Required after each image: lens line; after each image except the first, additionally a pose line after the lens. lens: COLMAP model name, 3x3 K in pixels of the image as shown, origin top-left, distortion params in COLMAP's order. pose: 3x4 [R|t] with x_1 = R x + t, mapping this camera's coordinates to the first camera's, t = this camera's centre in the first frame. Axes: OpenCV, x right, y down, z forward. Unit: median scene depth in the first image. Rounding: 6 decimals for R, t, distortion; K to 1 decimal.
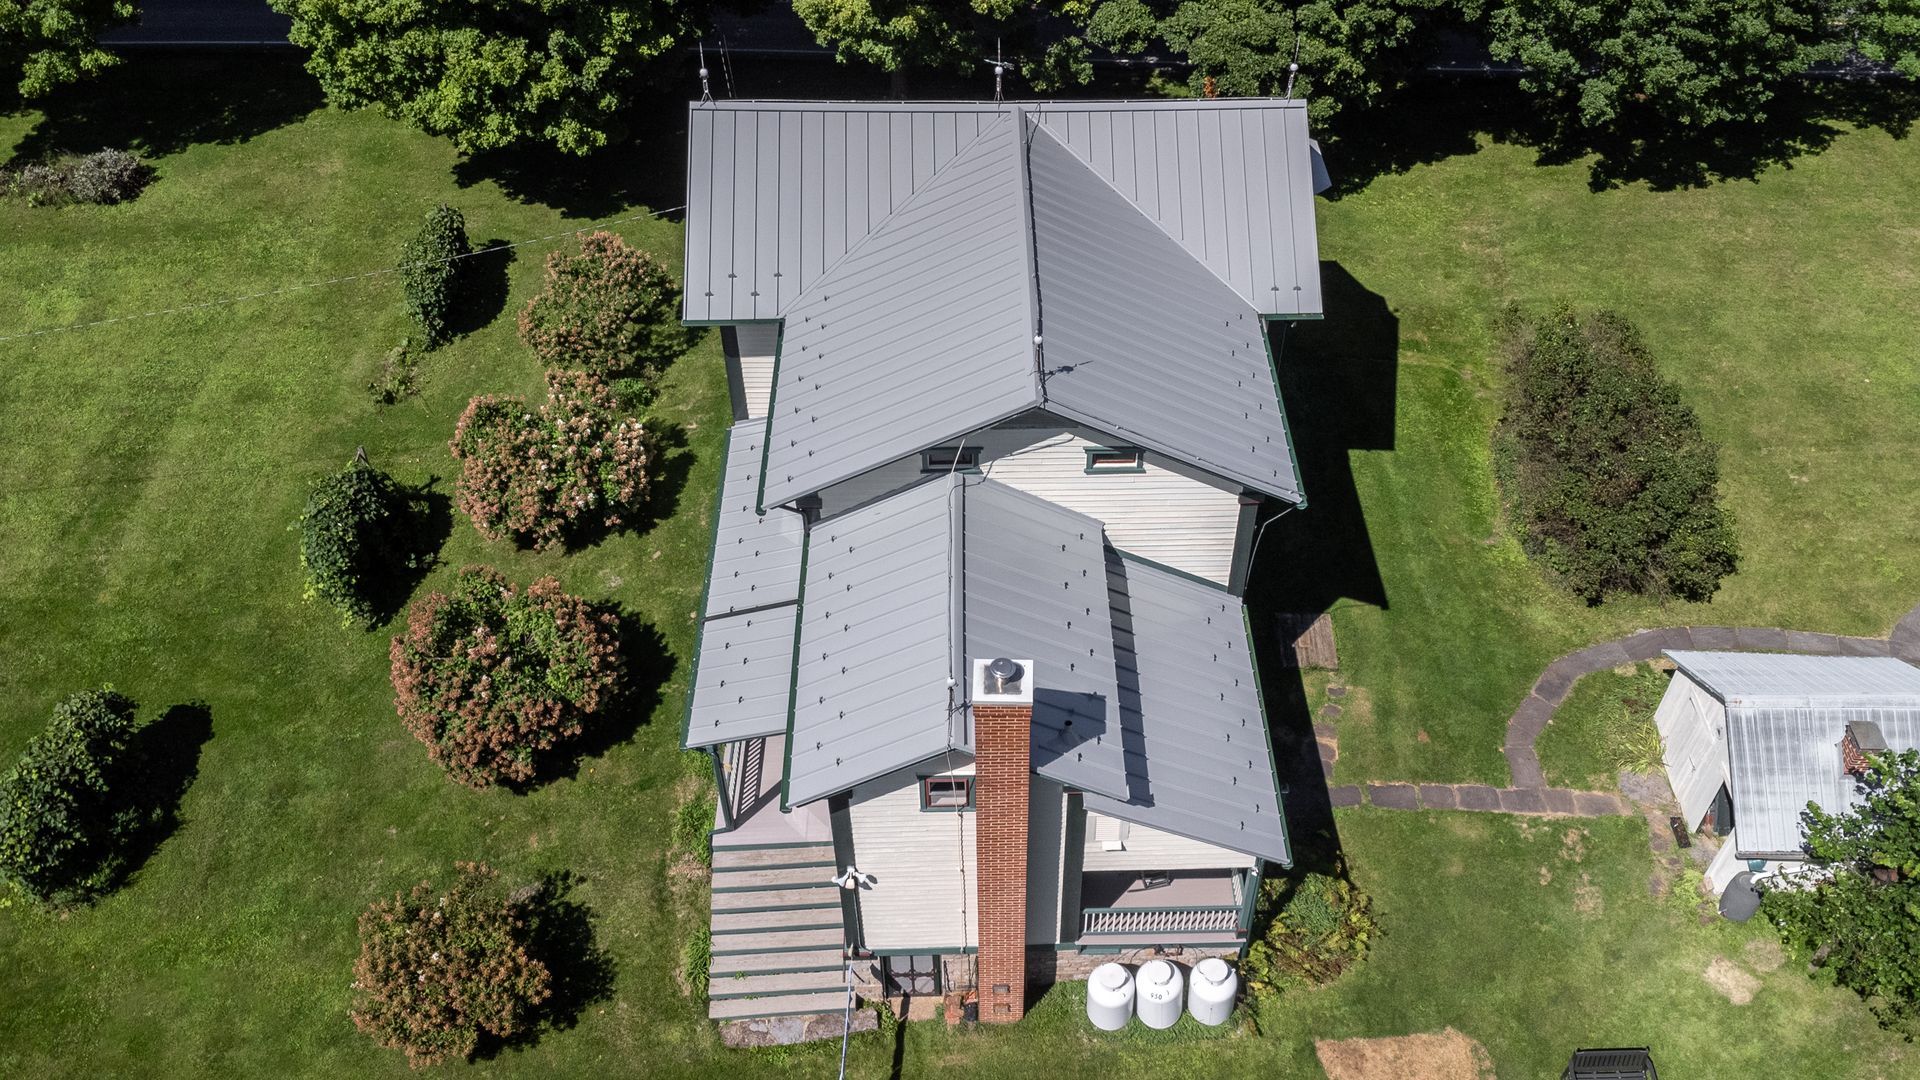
lens RADIAL K [[1404.6, 0, 1079.2], [0, 1404.6, 450.7], [0, 0, 1]] dist [0.017121, -0.010970]
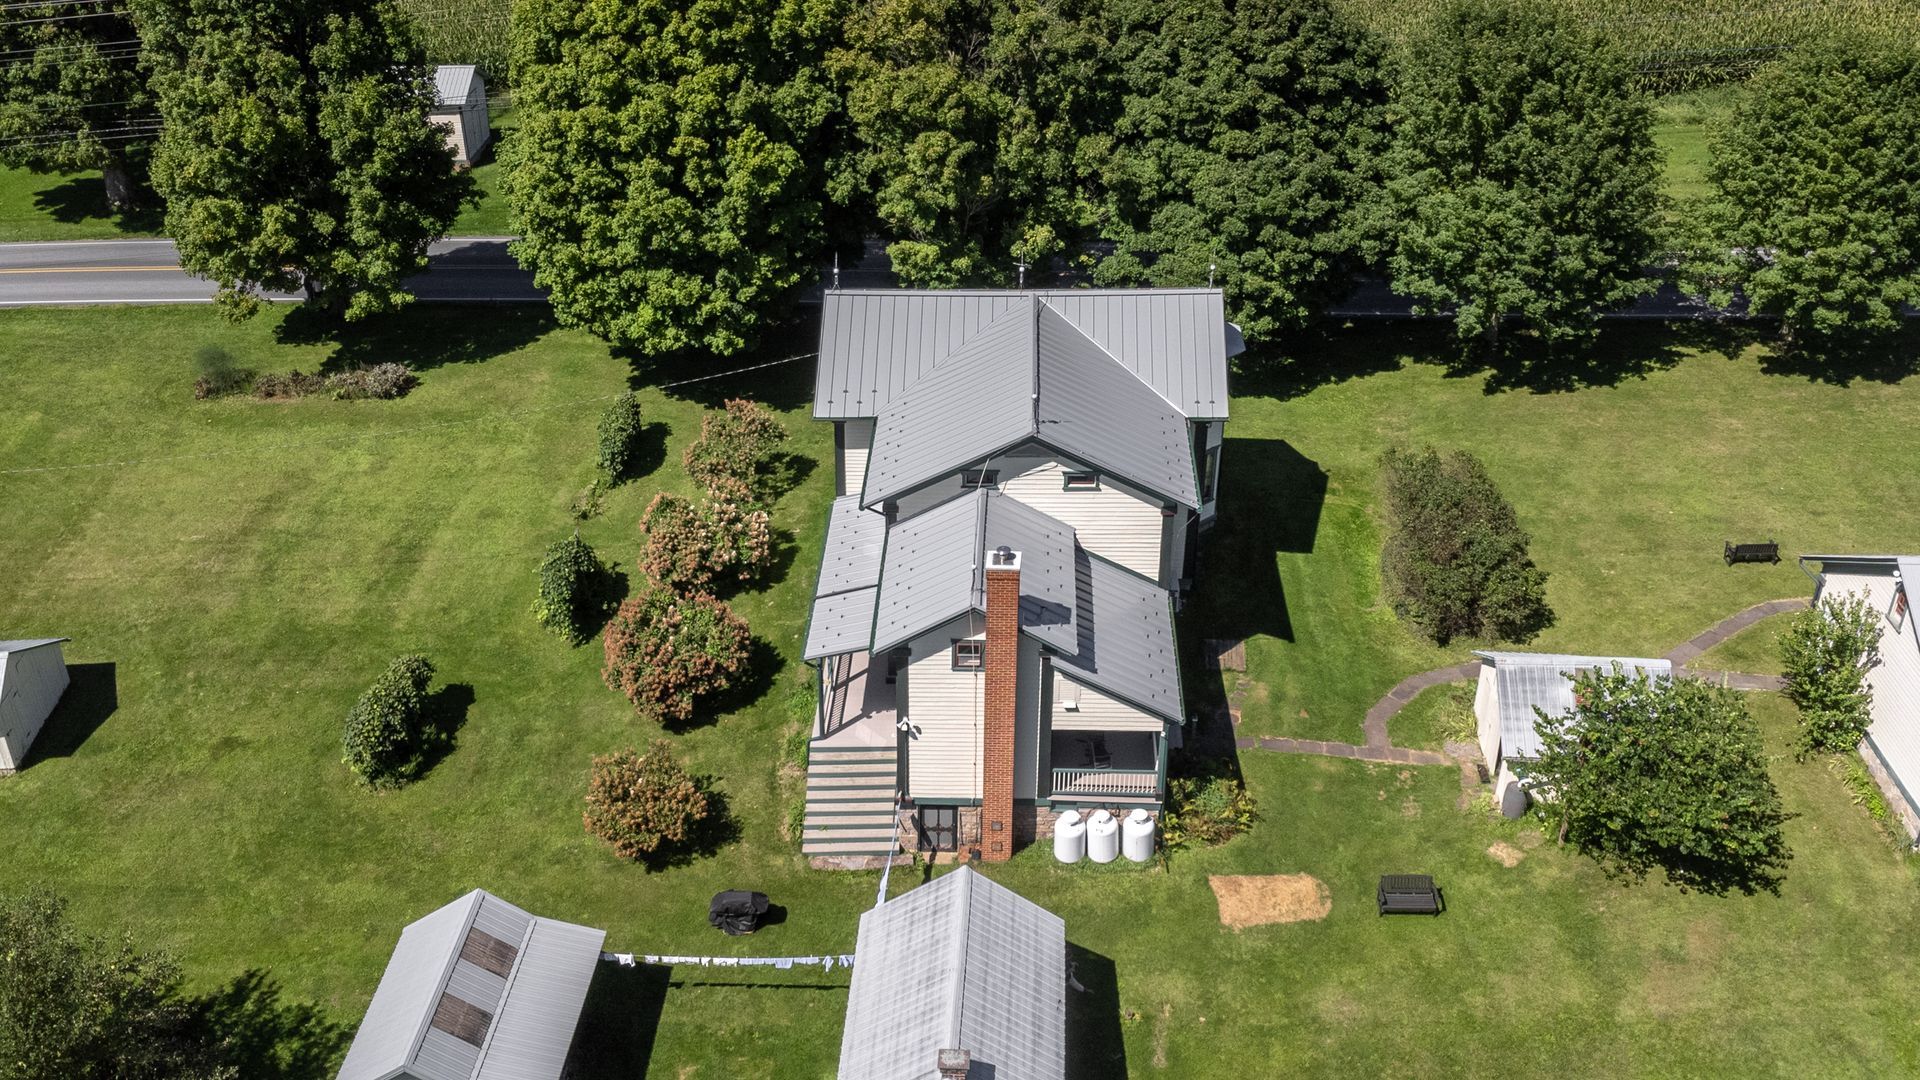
lens RADIAL K [[1737.7, 0, 892.3], [0, 1737.7, 463.2], [0, 0, 1]] dist [0.004097, 0.013216]
pose [[0.988244, 0.018509, -0.151758, 0.095595], [-0.058241, 0.963371, -0.261770, 0.438205], [0.141354, 0.267532, 0.953124, -0.783007]]
